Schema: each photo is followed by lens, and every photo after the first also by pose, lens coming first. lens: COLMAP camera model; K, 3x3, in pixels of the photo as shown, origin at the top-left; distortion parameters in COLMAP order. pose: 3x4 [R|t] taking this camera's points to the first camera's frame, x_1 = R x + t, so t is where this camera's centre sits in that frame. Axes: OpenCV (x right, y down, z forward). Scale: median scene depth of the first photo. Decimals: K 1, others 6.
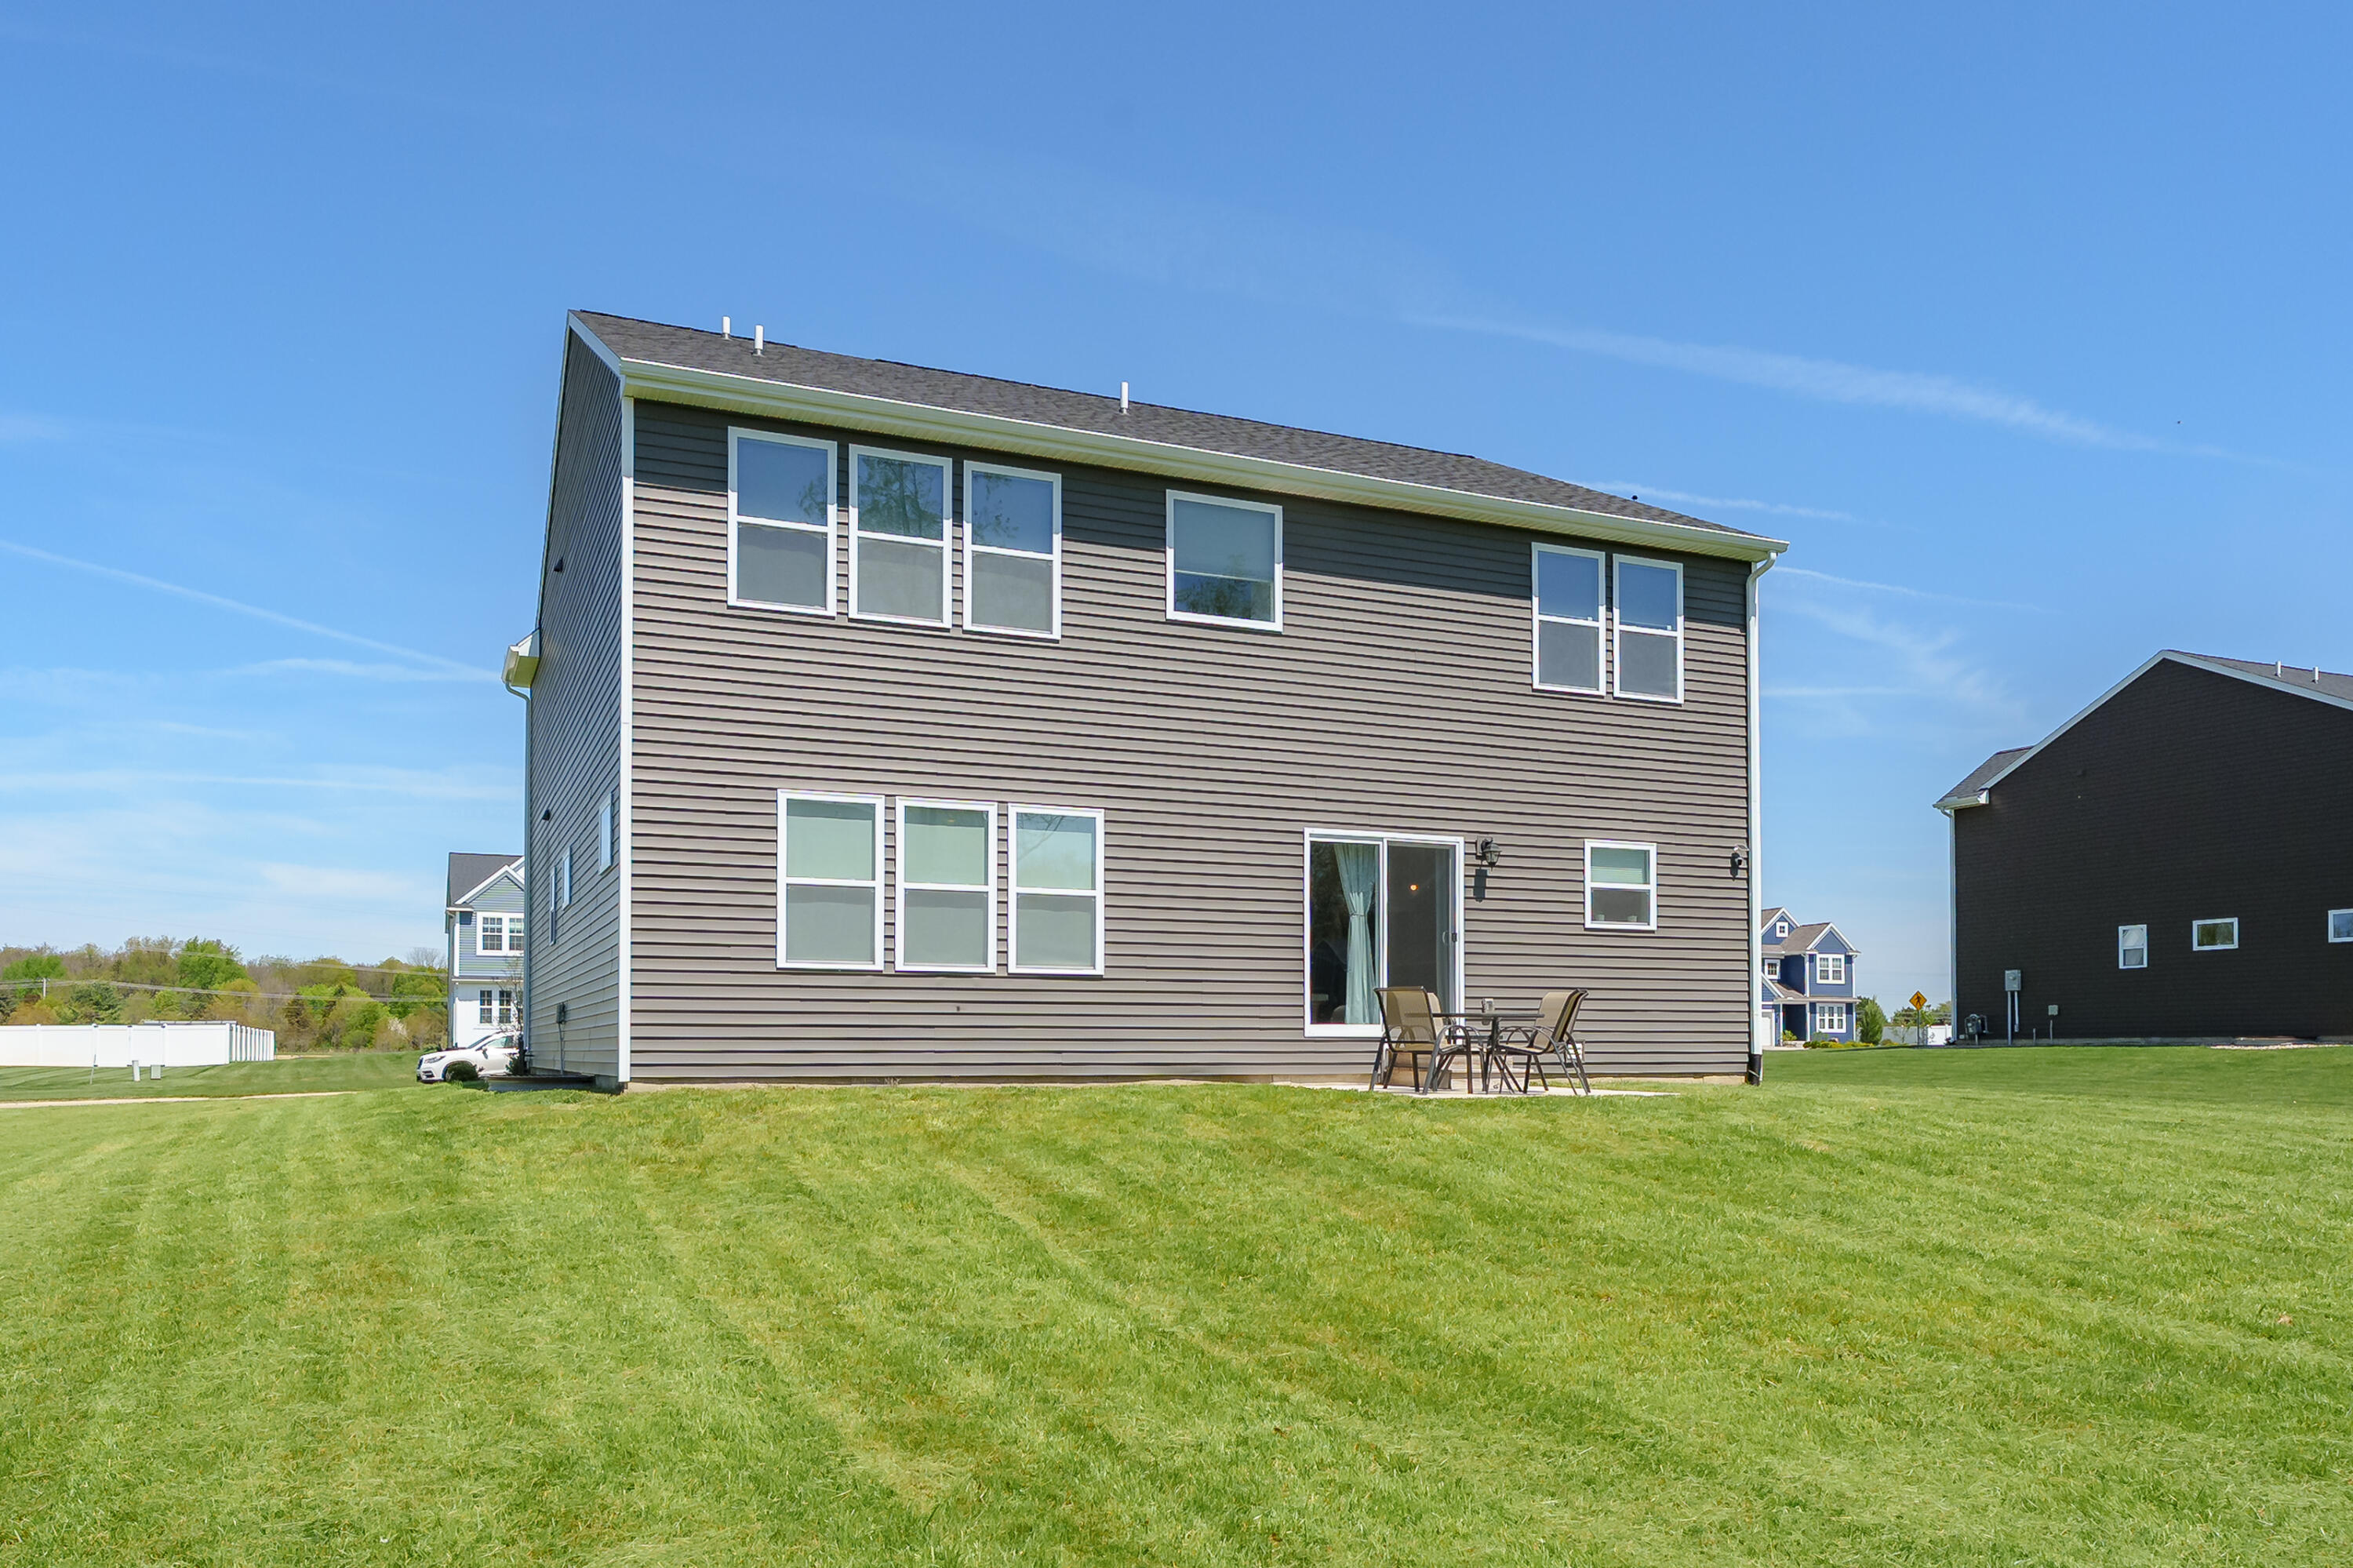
lens RADIAL K [[1637.8, 0, 1173.8], [0, 1637.8, 1008.7], [0, 0, 1]] dist [0.003217, 0.001347]
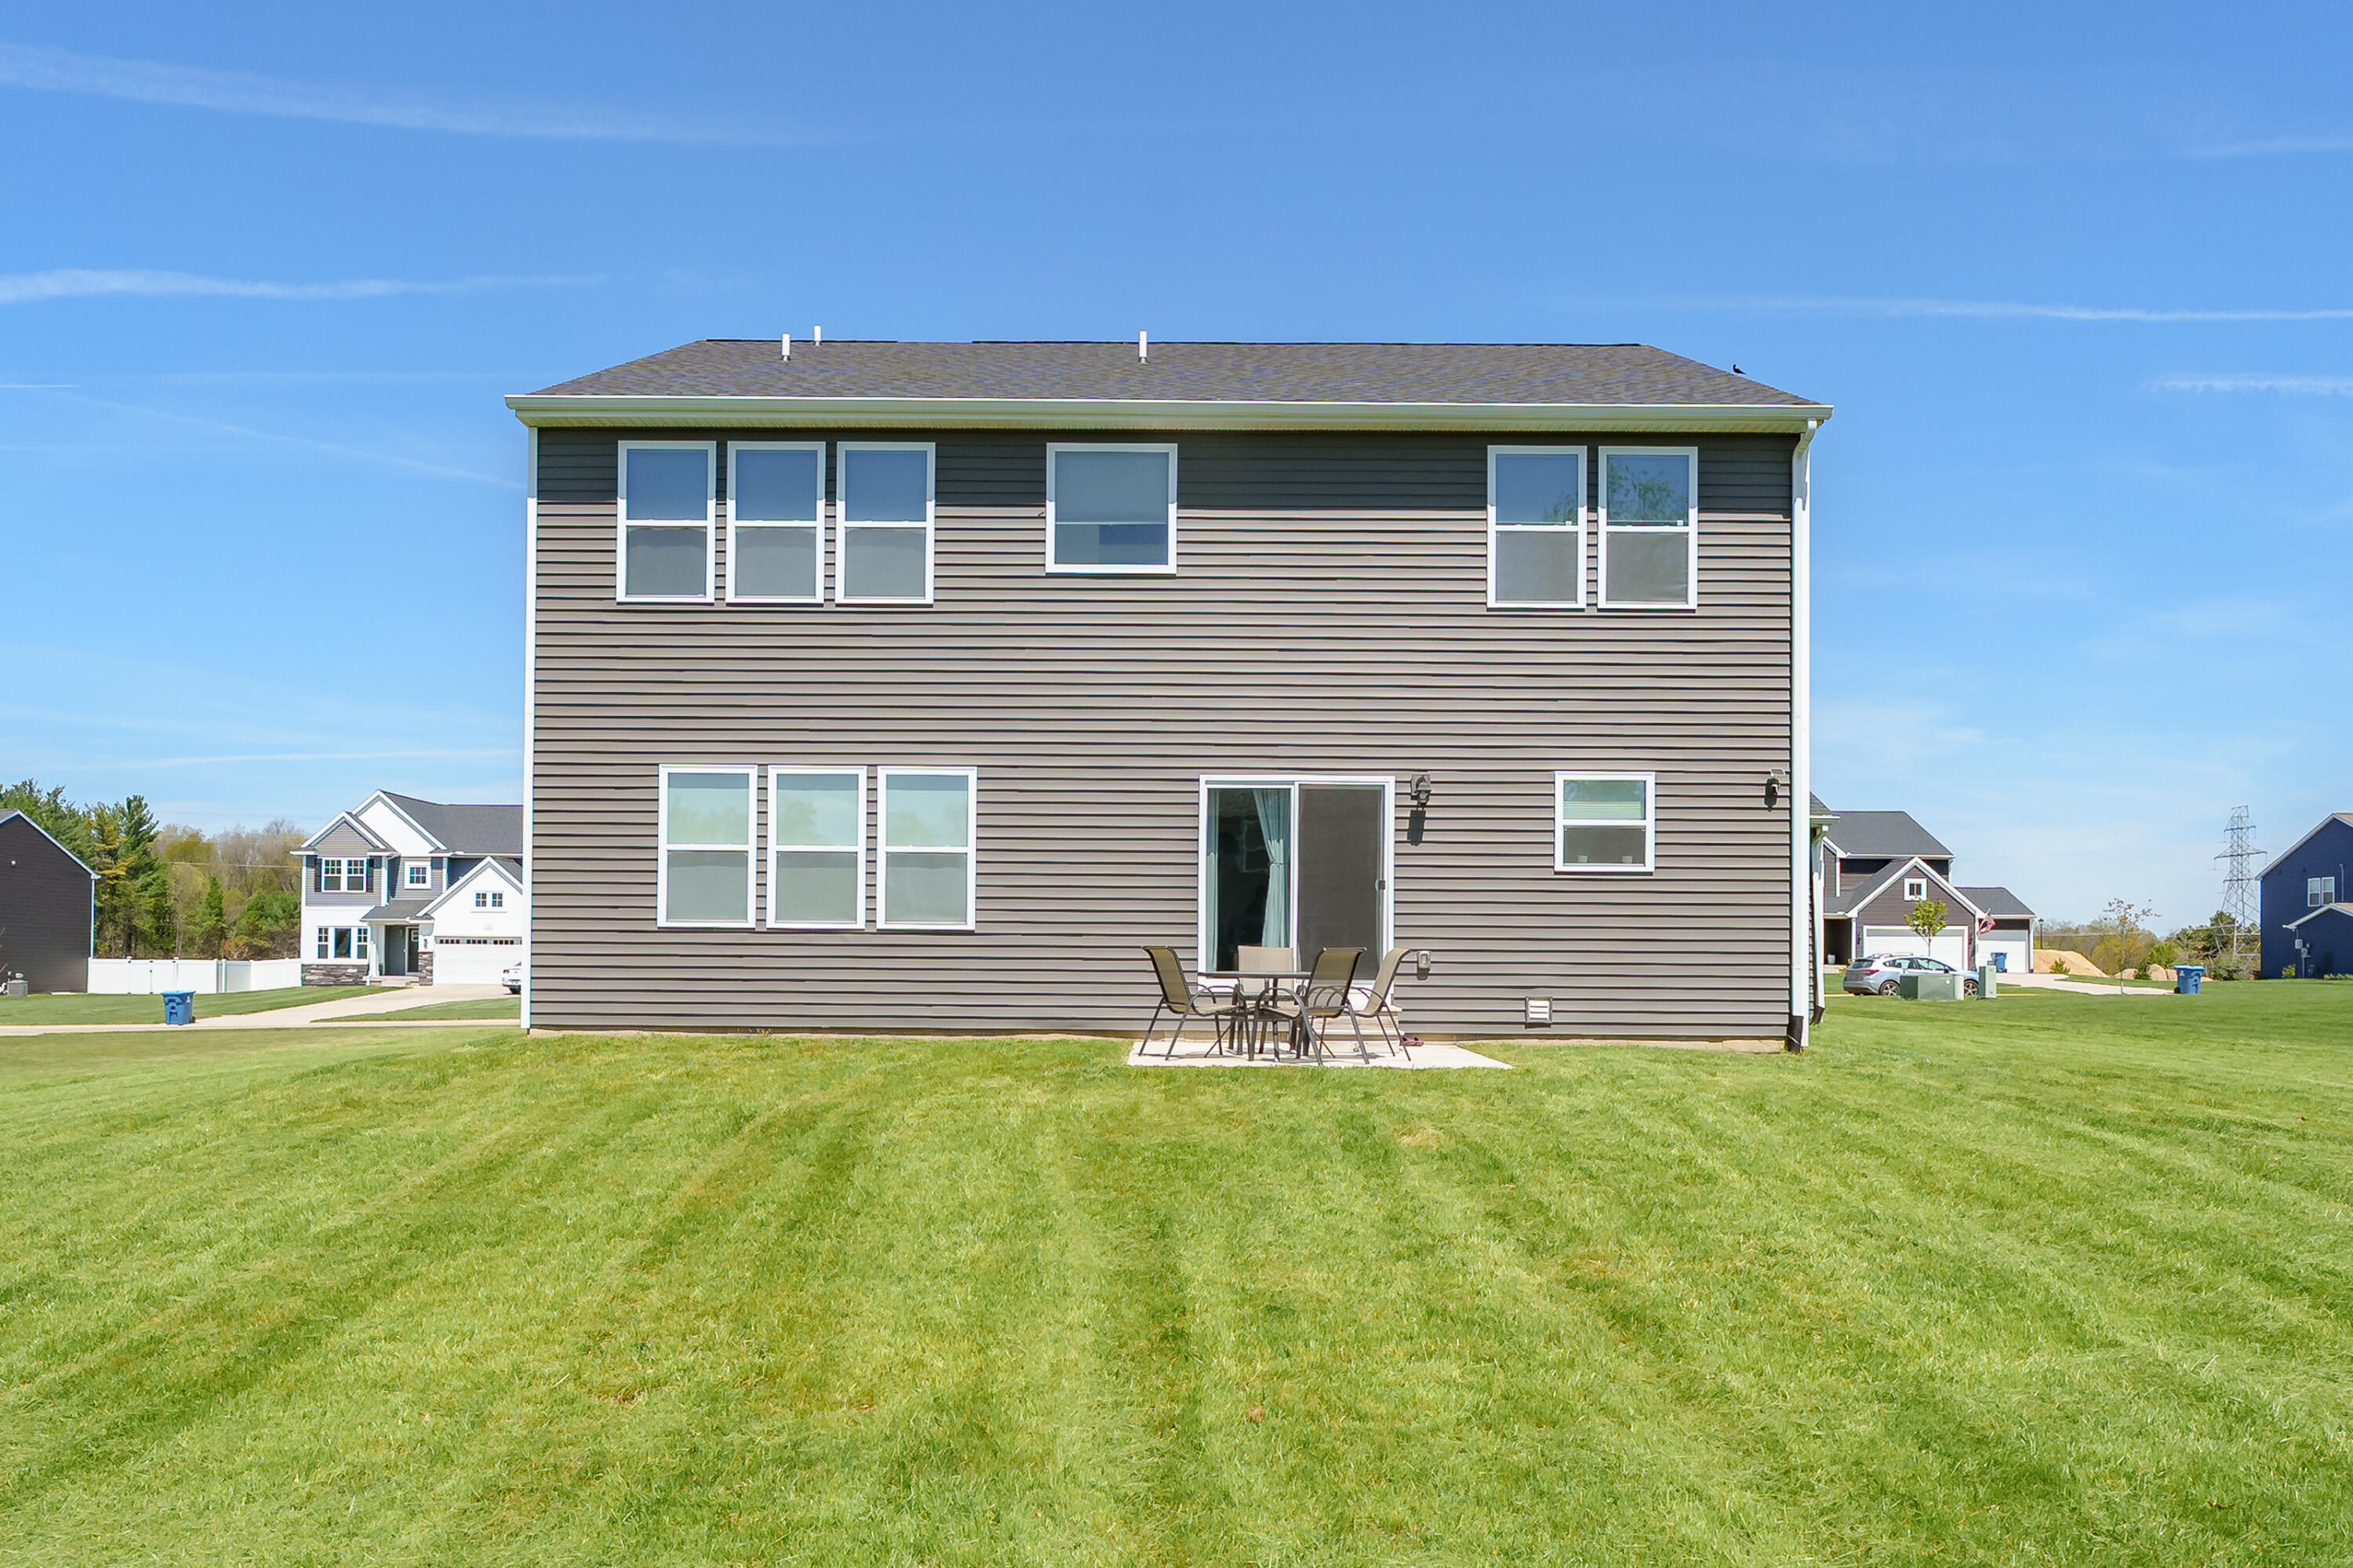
lens RADIAL K [[1513.9, 0, 1192.4], [0, 1513.9, 977.5], [0, 0, 1]] dist [-0.004967, -0.000292]
pose [[0.919211, 0.000122, -0.393766, 0.416843], [0.001864, 0.999987, 0.004662, 0.004424], [0.393762, -0.005019, 0.919199, 0.176170]]
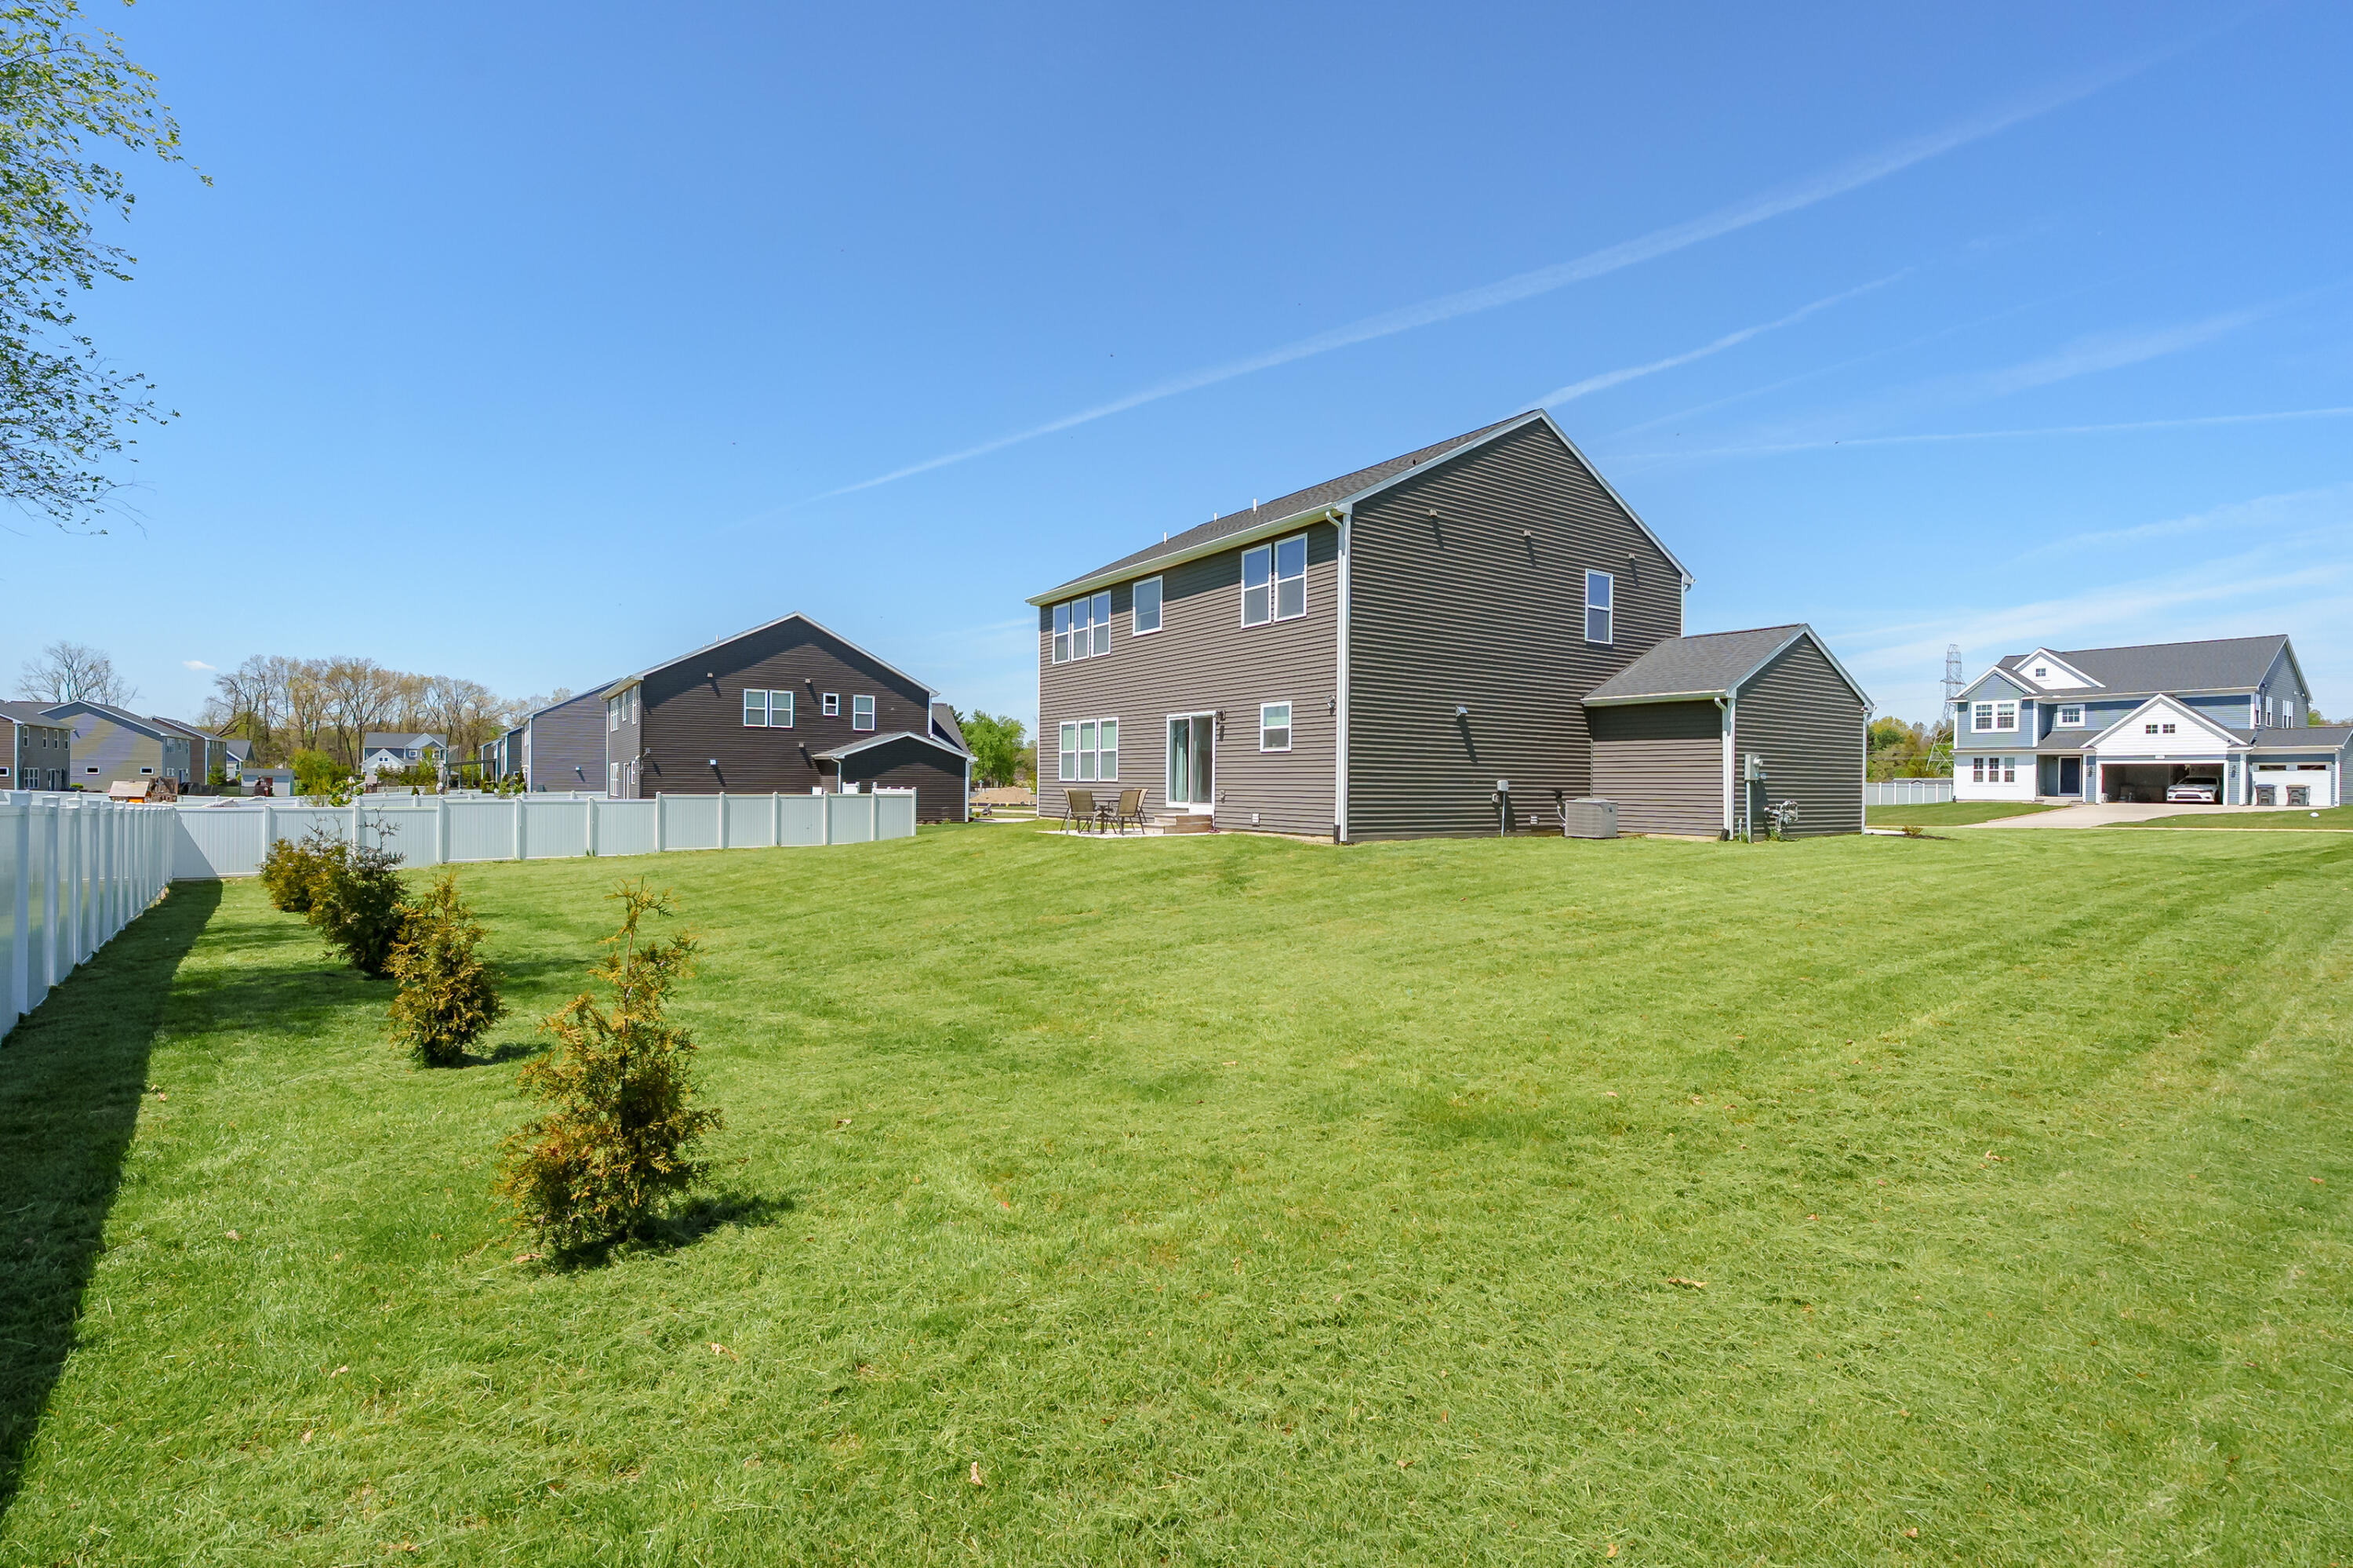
lens RADIAL K [[1072.5, 0, 1181.3], [0, 1072.5, 779.5], [0, 0, 1]] dist [0.002032, -0.000503]
pose [[0.185137, -0.001557, -0.982711, 1.509564], [0.016111, 0.999869, 0.001451, -0.022126], [0.982581, -0.016101, 0.185138, 0.727300]]
